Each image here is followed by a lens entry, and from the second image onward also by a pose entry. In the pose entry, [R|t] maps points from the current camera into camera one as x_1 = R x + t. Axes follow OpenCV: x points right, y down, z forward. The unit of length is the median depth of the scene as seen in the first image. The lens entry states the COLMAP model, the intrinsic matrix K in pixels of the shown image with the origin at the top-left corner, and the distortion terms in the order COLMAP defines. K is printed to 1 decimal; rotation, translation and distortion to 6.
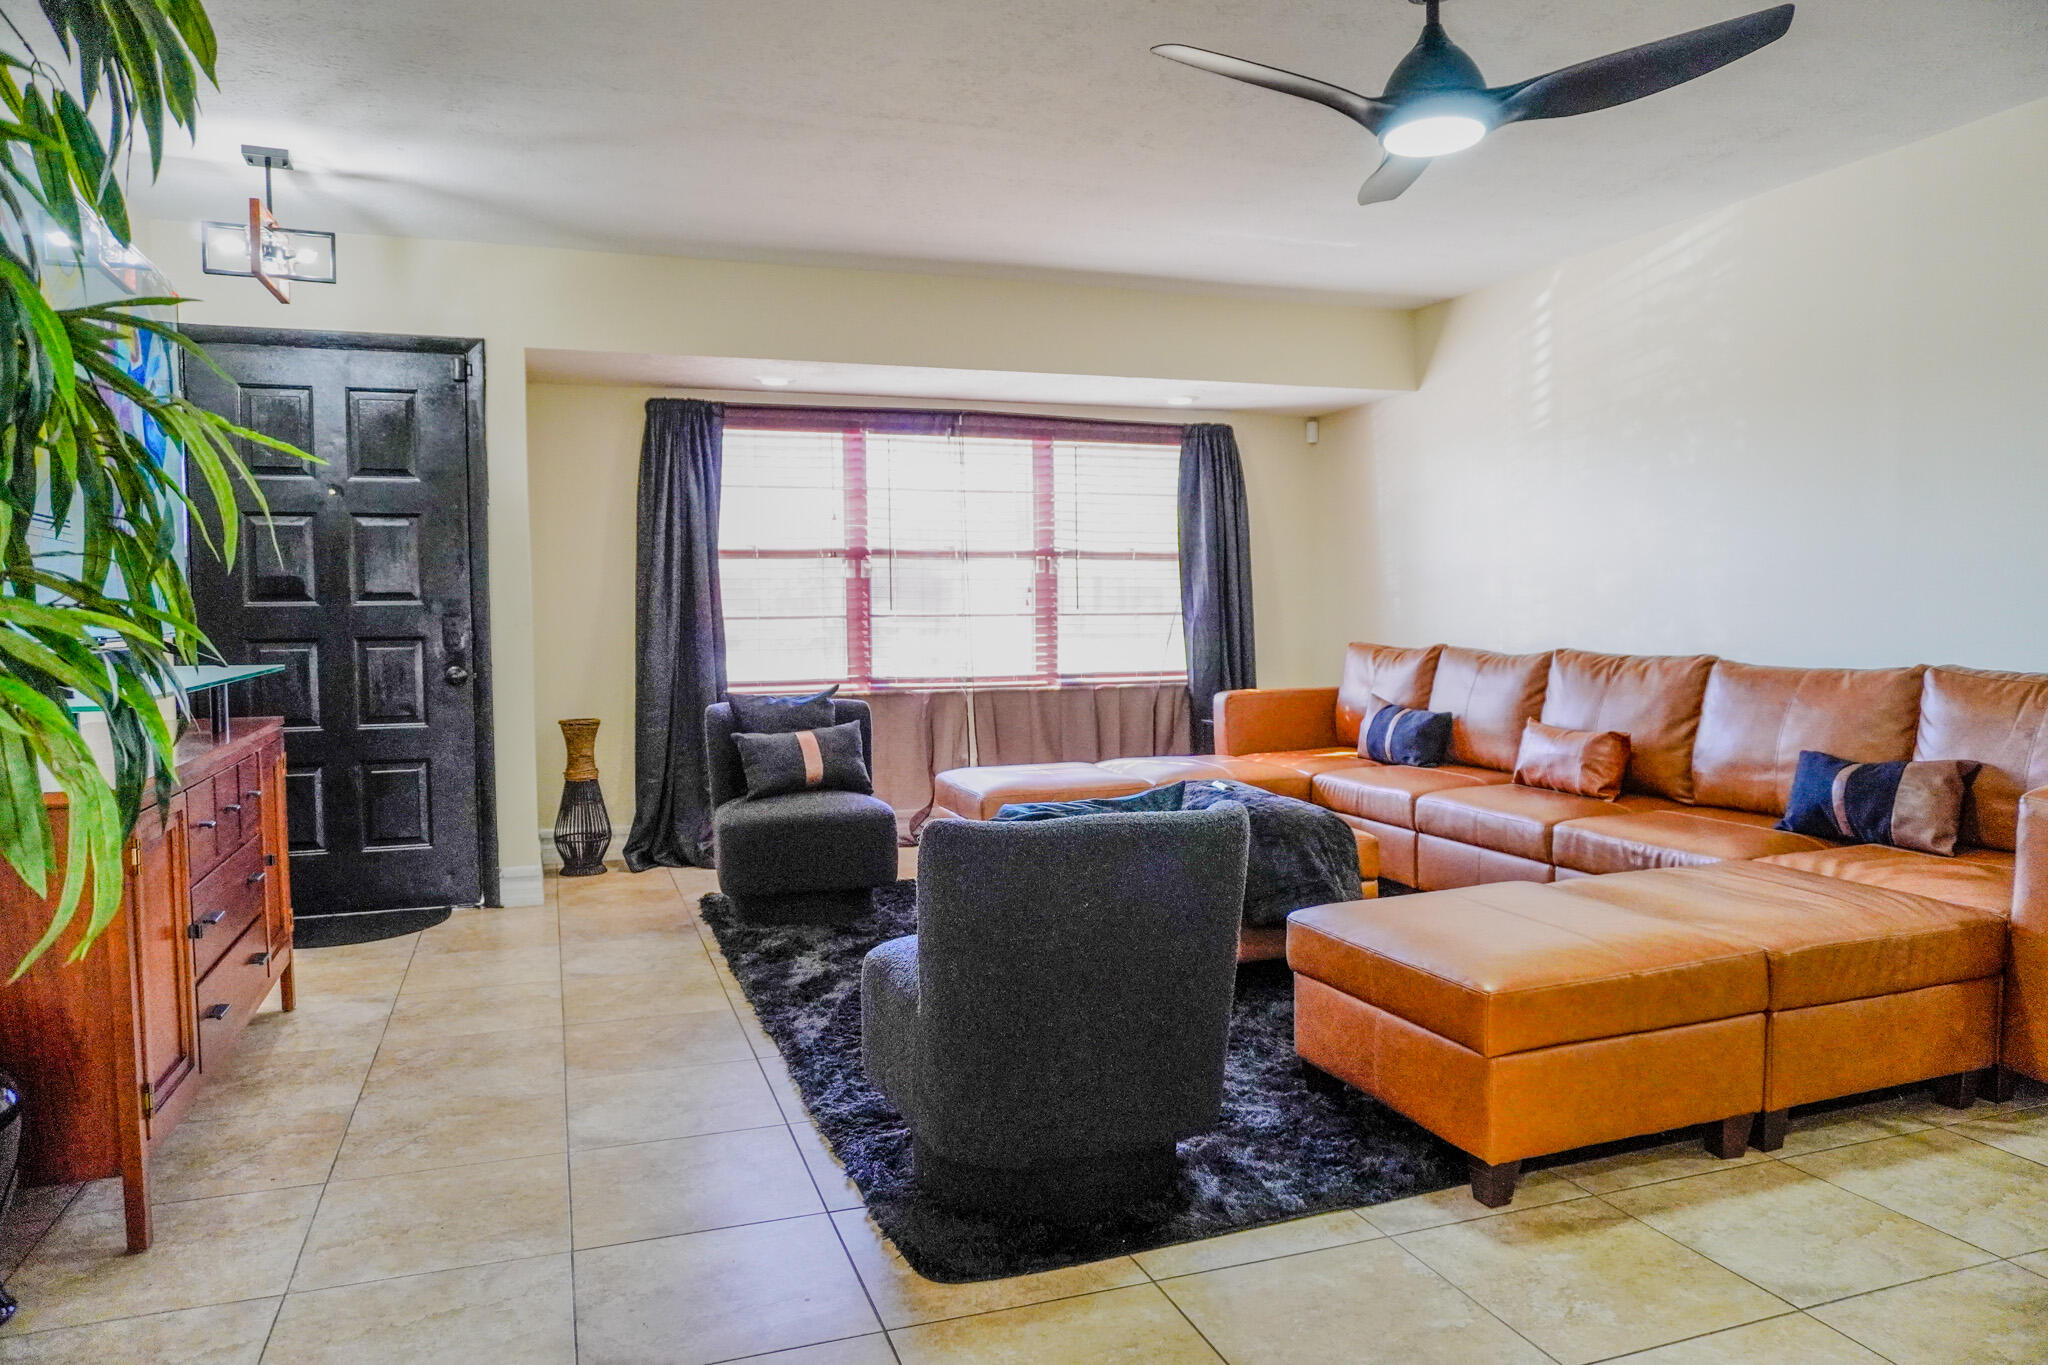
lens RADIAL K [[1368.6, 0, 1026.7], [0, 1368.6, 686.2], [0, 0, 1]] dist [-0.026112, 0.004328]
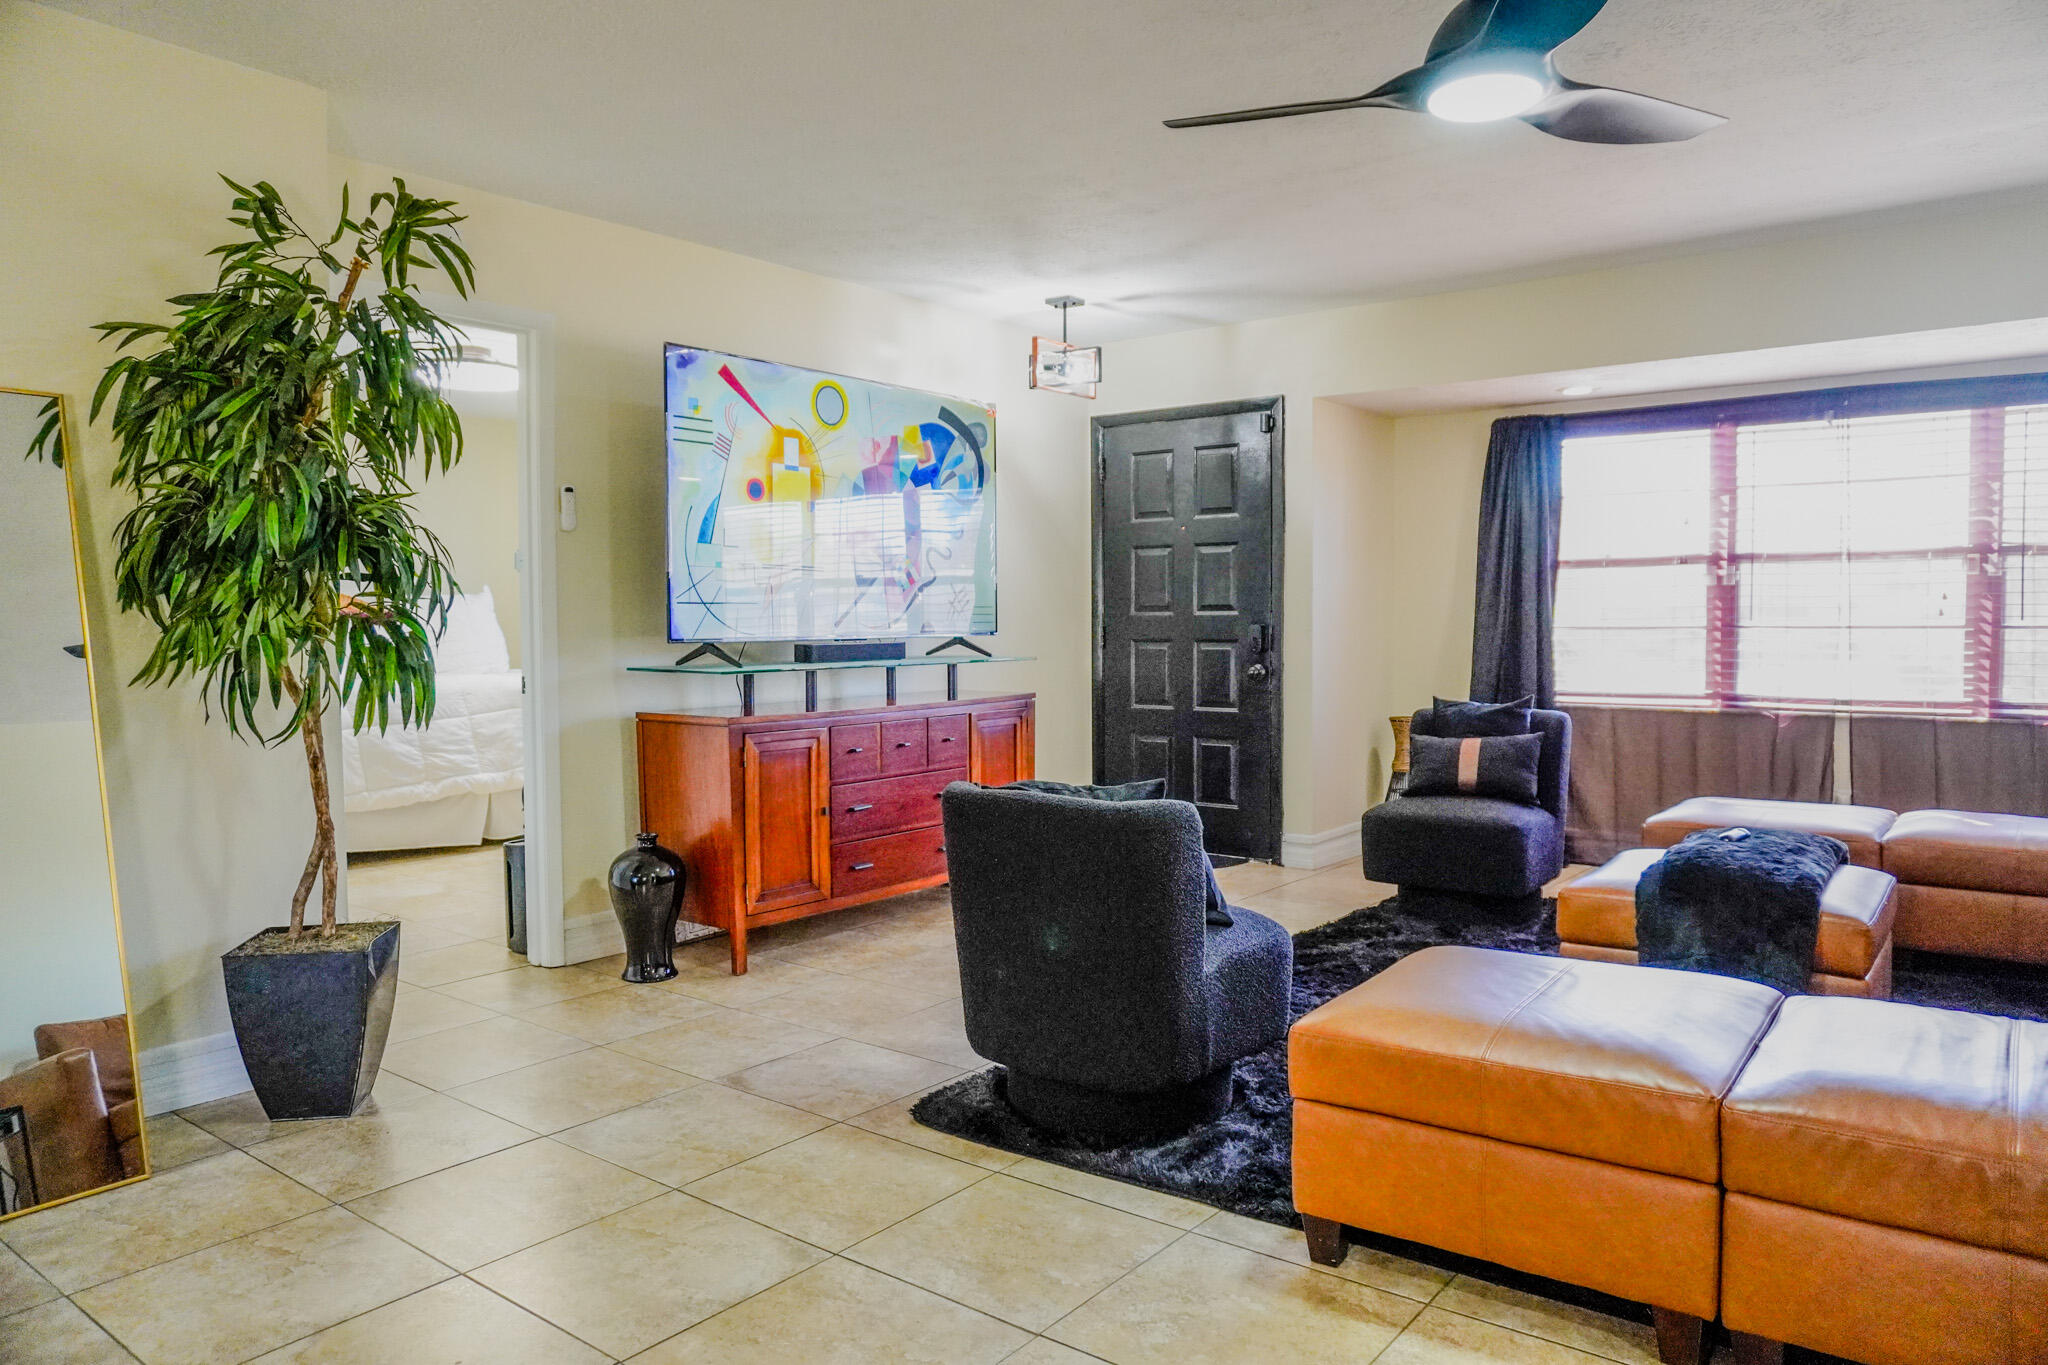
lens RADIAL K [[1368.6, 0, 1033.4], [0, 1368.6, 681.5], [0, 0, 1]] dist [-0.026112, 0.004328]
pose [[0.541836, 0.043265, -0.839370, 0.503067], [-0.048498, 0.998620, 0.020167, -0.013845], [0.839084, 0.029780, 0.543186, 0.154838]]
